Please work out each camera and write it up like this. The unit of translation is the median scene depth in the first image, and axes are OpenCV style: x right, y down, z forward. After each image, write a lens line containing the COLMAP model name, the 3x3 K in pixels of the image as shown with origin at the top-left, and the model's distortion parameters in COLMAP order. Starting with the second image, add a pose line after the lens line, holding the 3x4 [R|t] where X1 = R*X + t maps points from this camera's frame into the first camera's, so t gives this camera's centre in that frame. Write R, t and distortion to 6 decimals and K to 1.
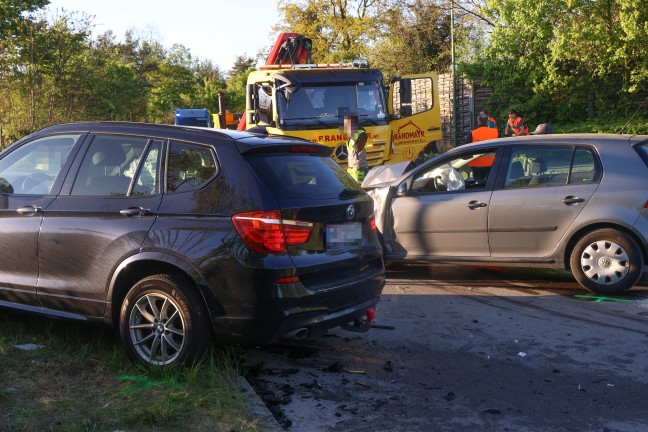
lens RADIAL K [[730.1, 0, 324.0], [0, 730.1, 216.0], [0, 0, 1]] dist [0.044601, 0.010668]
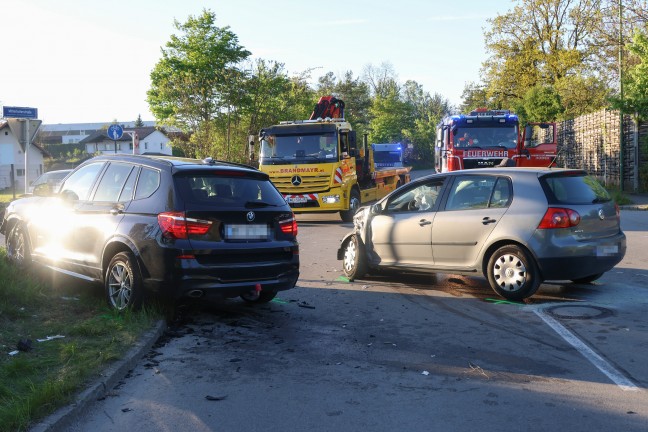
lens RADIAL K [[730.1, 0, 324.0], [0, 730.1, 216.0], [0, 0, 1]] dist [0.044601, 0.010668]
pose [[0.947921, 0.034145, -0.316669, 0.462176], [-0.048559, 0.998107, -0.037736, 0.029778], [0.314782, 0.051148, 0.947785, -0.239977]]
